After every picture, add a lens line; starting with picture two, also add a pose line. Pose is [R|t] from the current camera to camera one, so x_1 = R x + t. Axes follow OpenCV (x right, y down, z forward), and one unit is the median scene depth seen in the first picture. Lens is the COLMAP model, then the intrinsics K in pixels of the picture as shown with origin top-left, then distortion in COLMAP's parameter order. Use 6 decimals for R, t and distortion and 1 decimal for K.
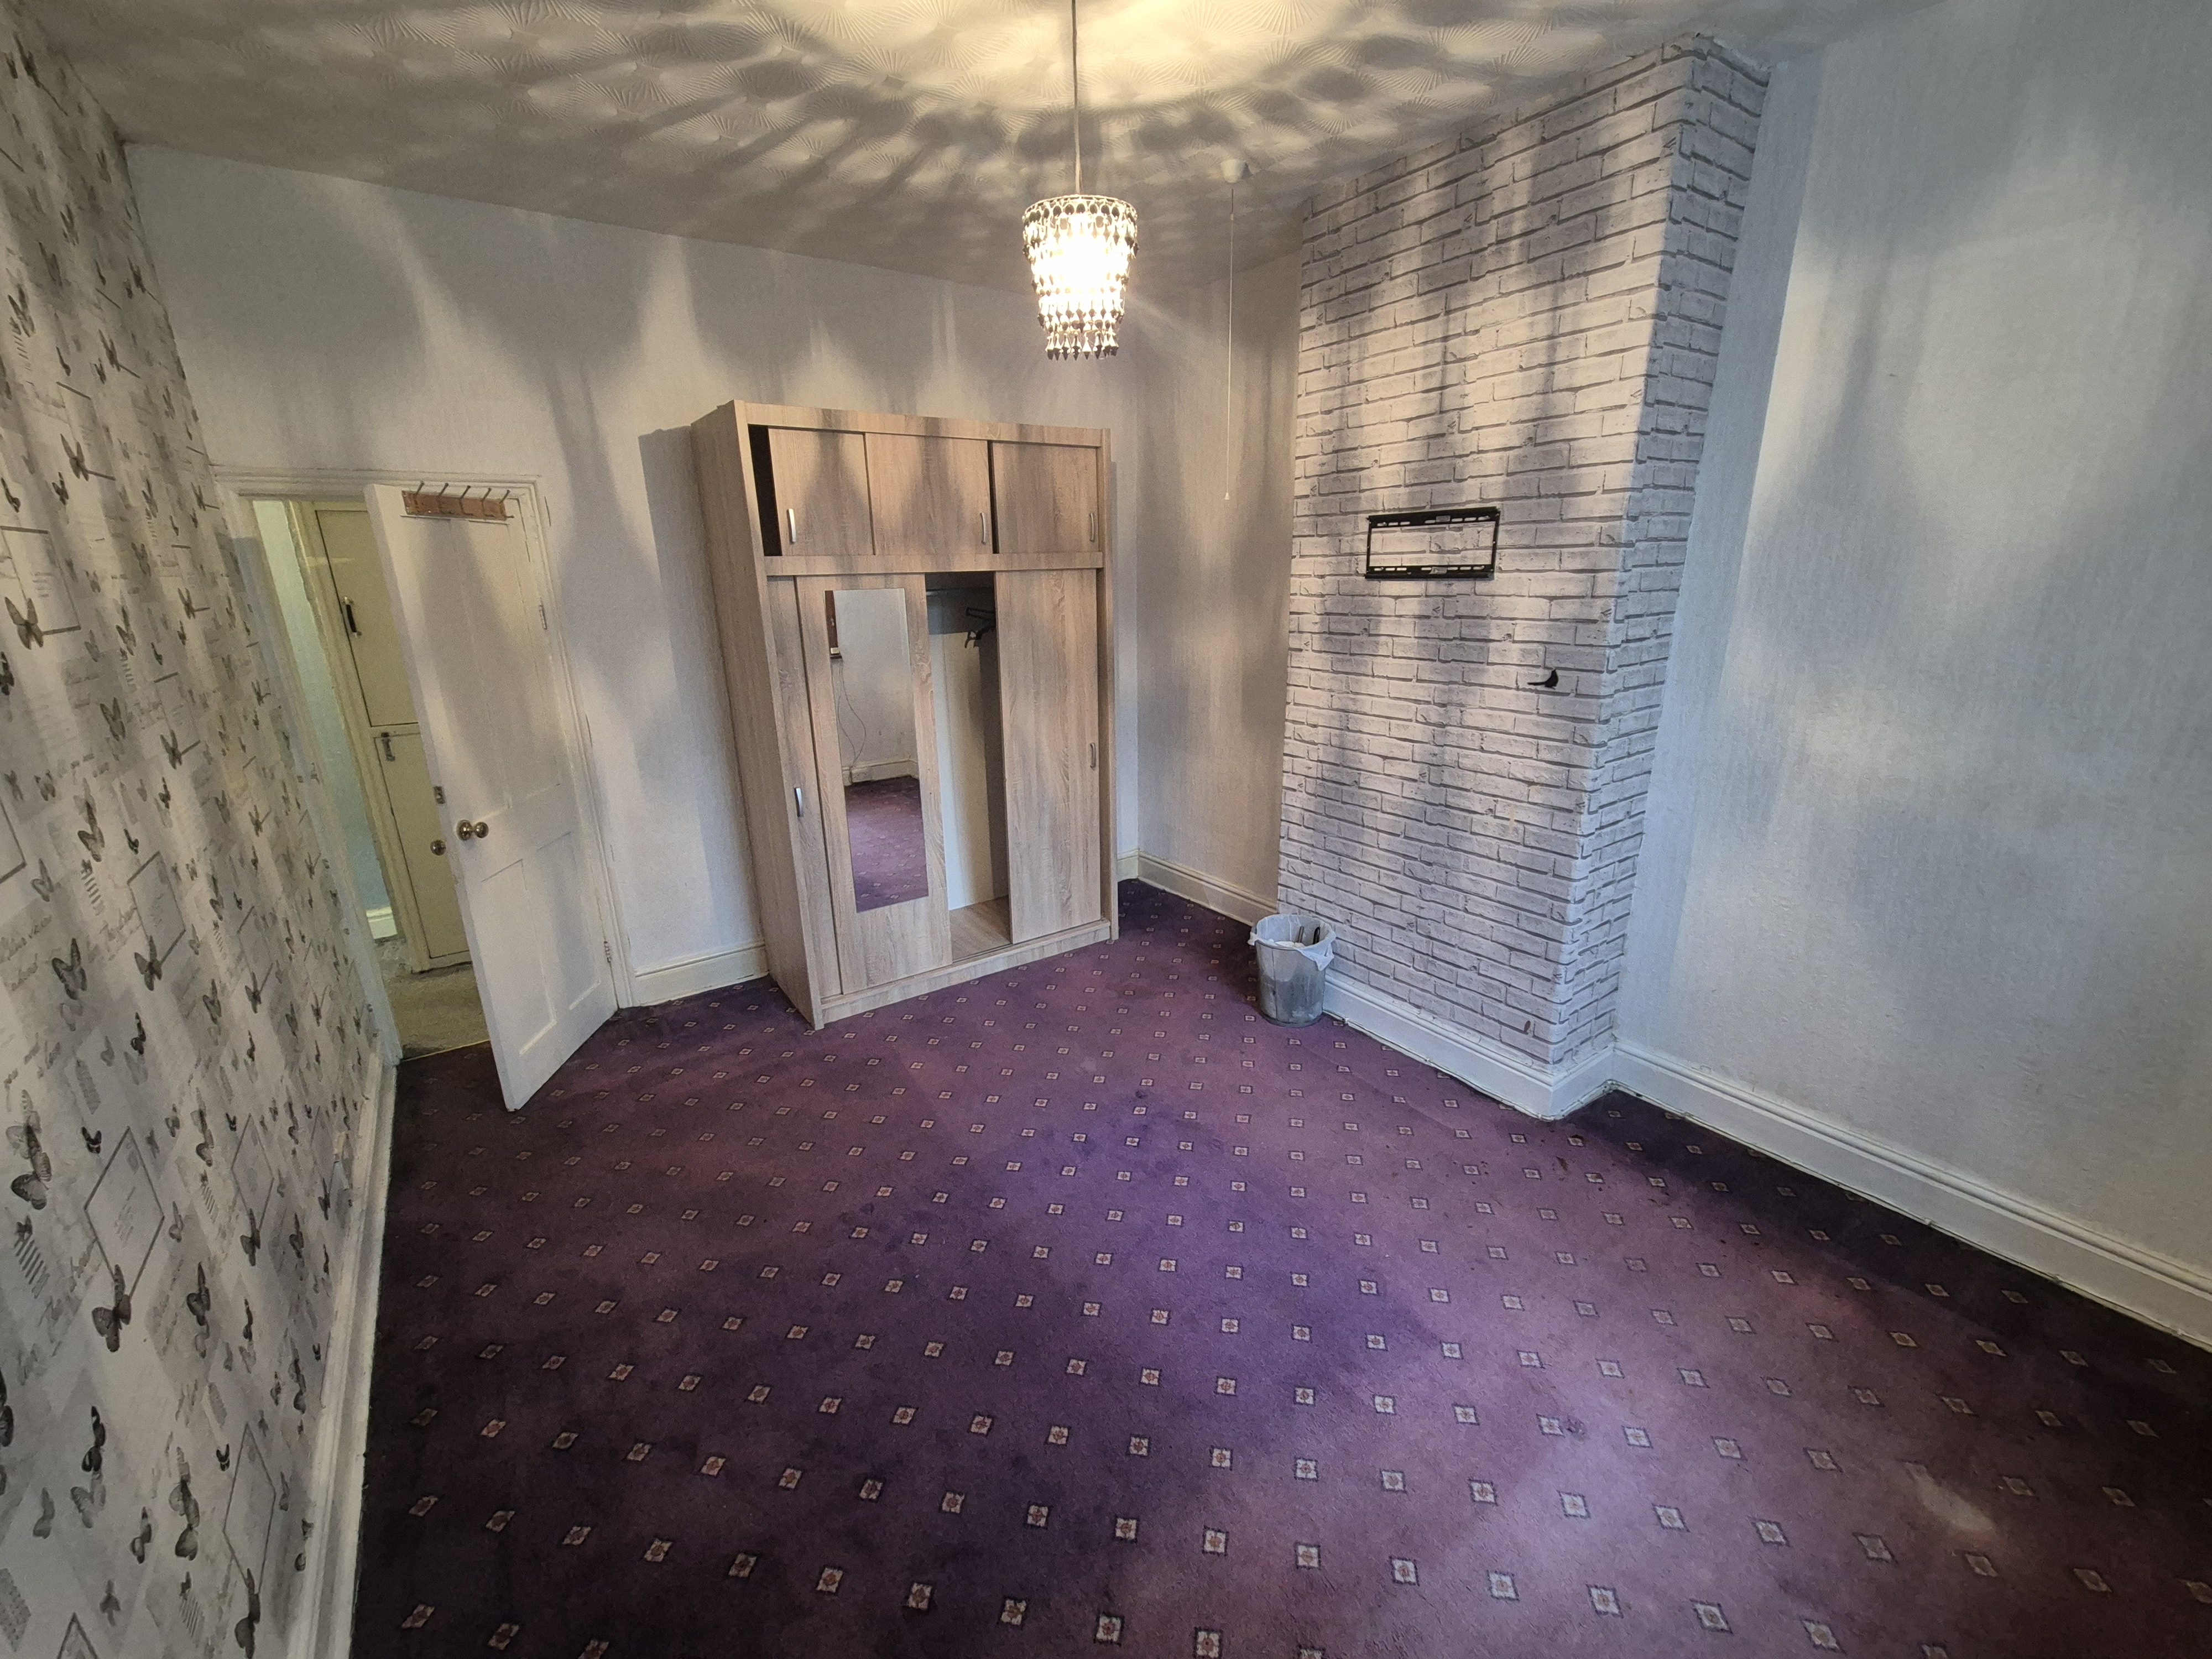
lens RADIAL K [[913.7, 0, 1116.5], [0, 913.7, 837.2], [0, 0, 1]] dist [0.000490, 0.001075]
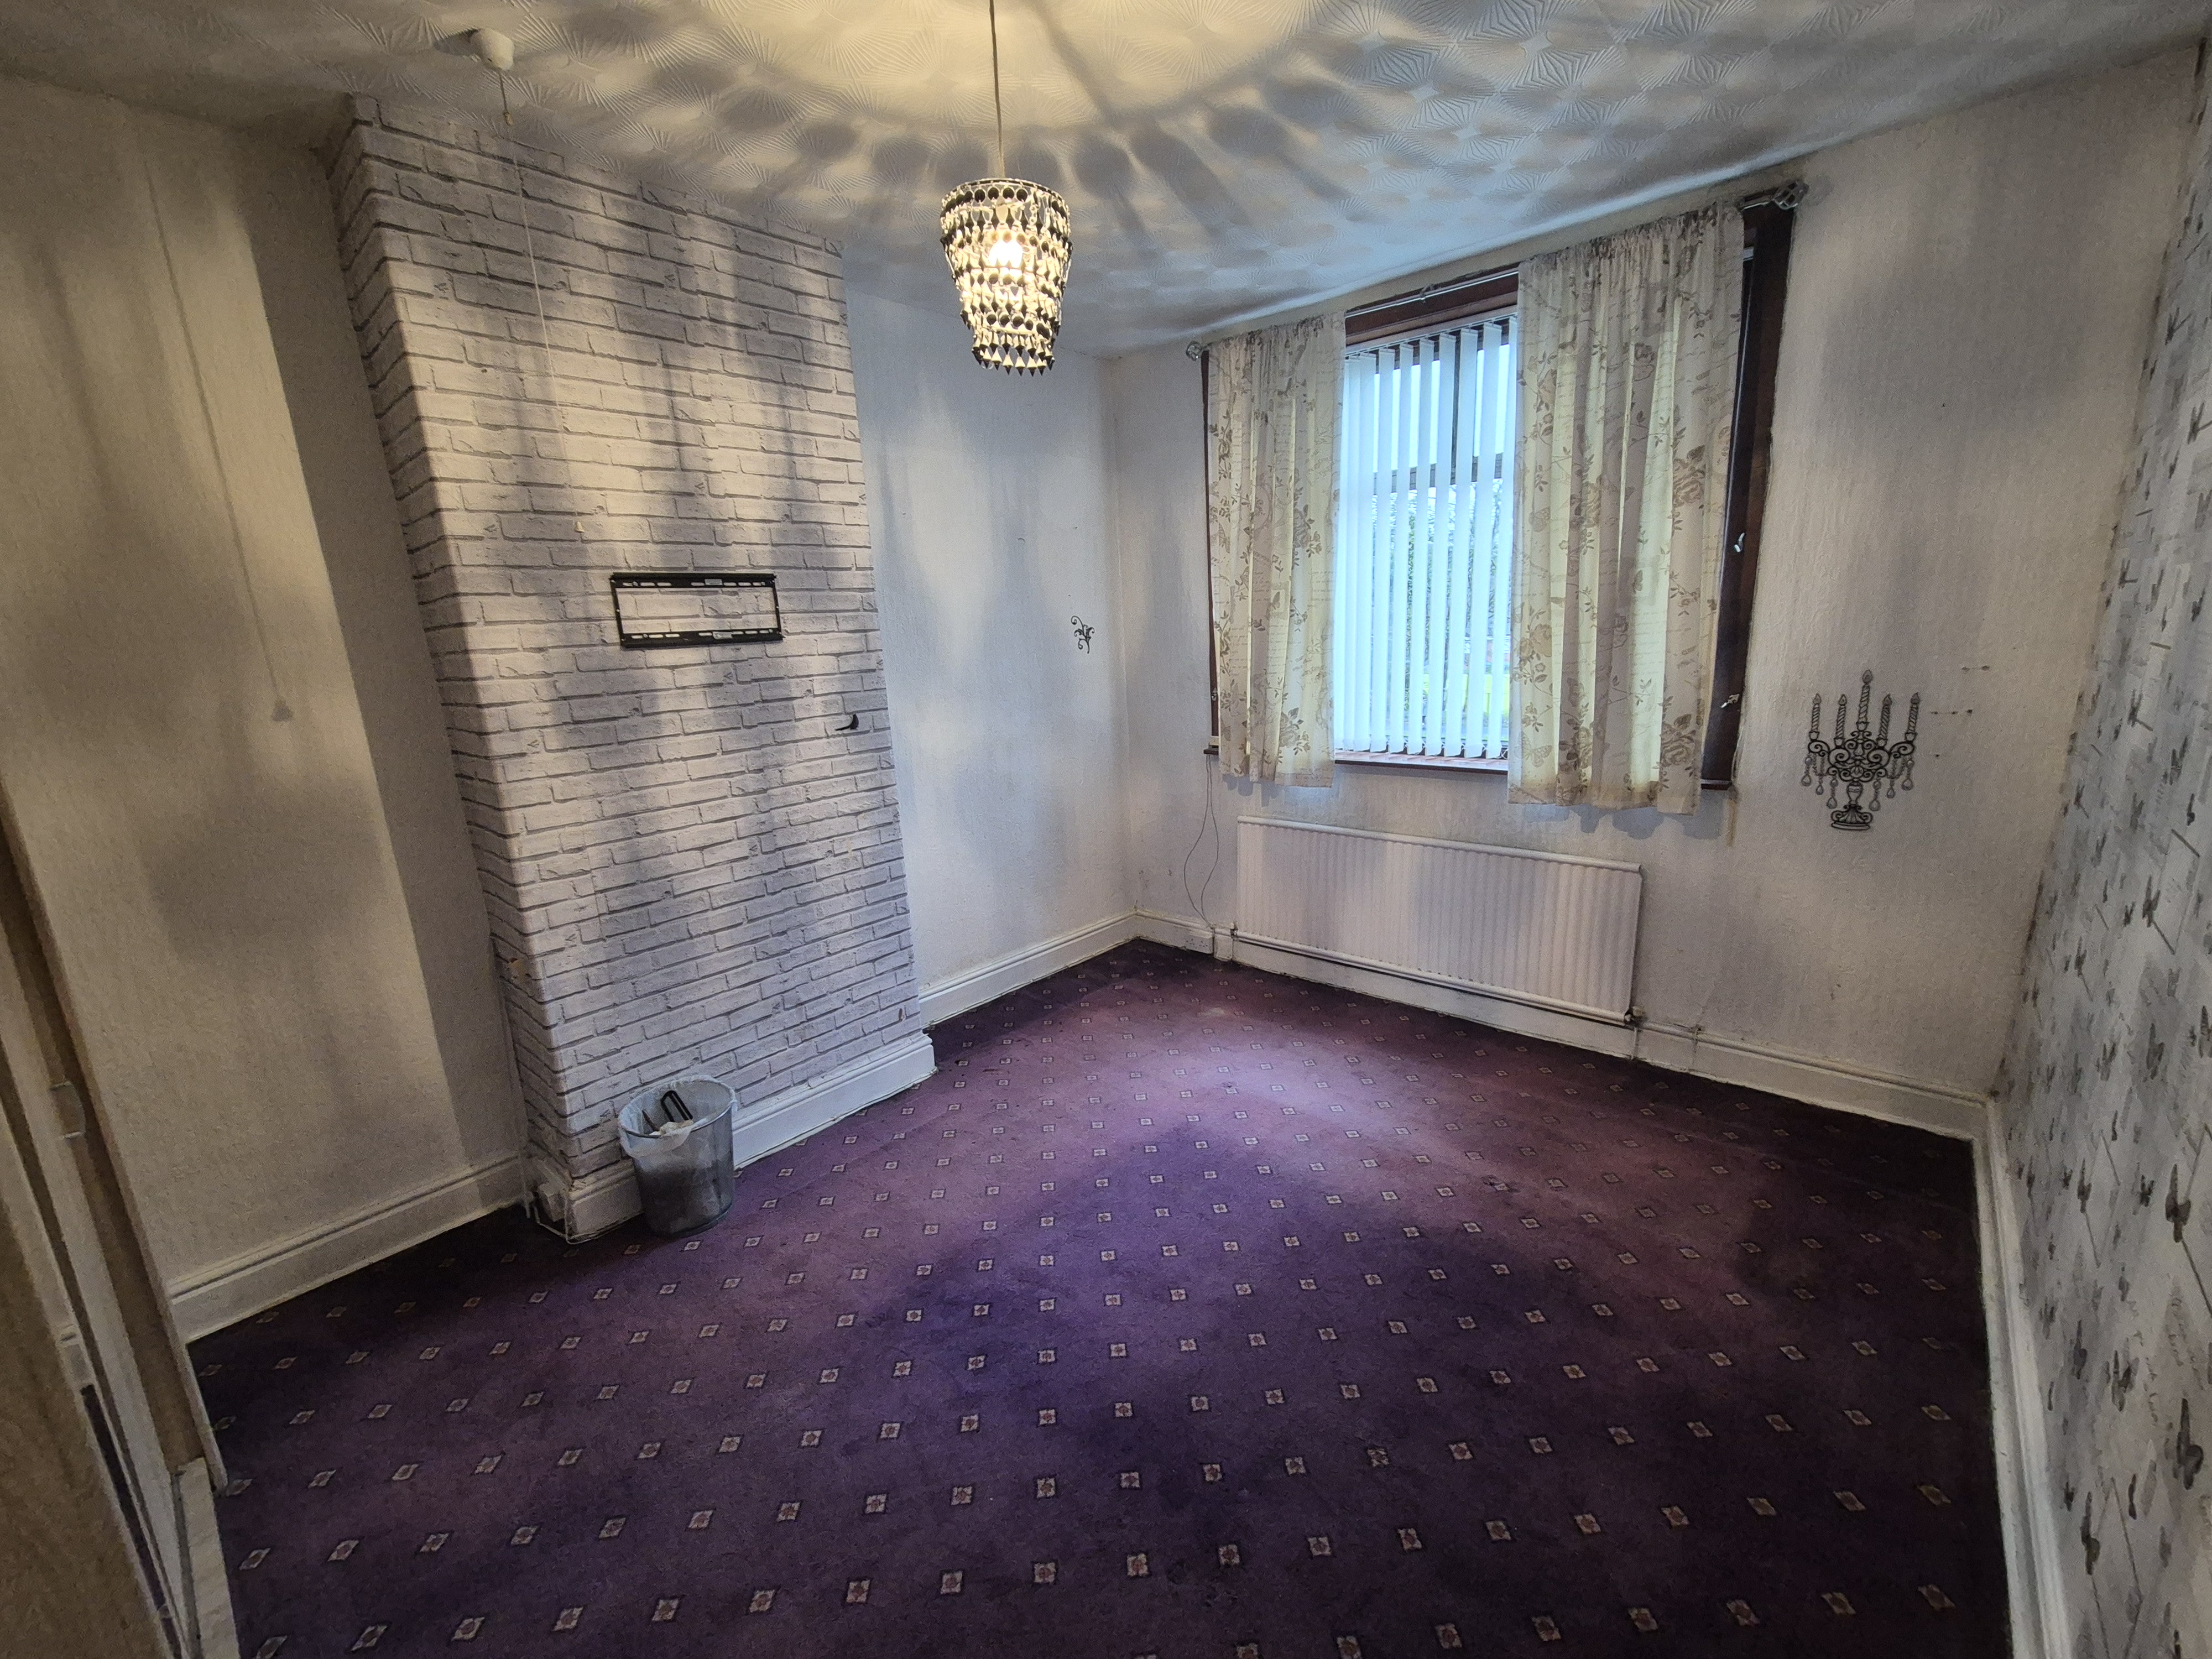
lens RADIAL K [[913.7, 0, 1116.5], [0, 913.7, 837.2], [0, 0, 1]] dist [0.000490, 0.001075]
pose [[-0.229885, -0.195248, 0.953431, -0.709757], [0.323352, 0.908692, 0.264051, -0.226065], [-0.917930, 0.368996, -0.145761, 0.864797]]
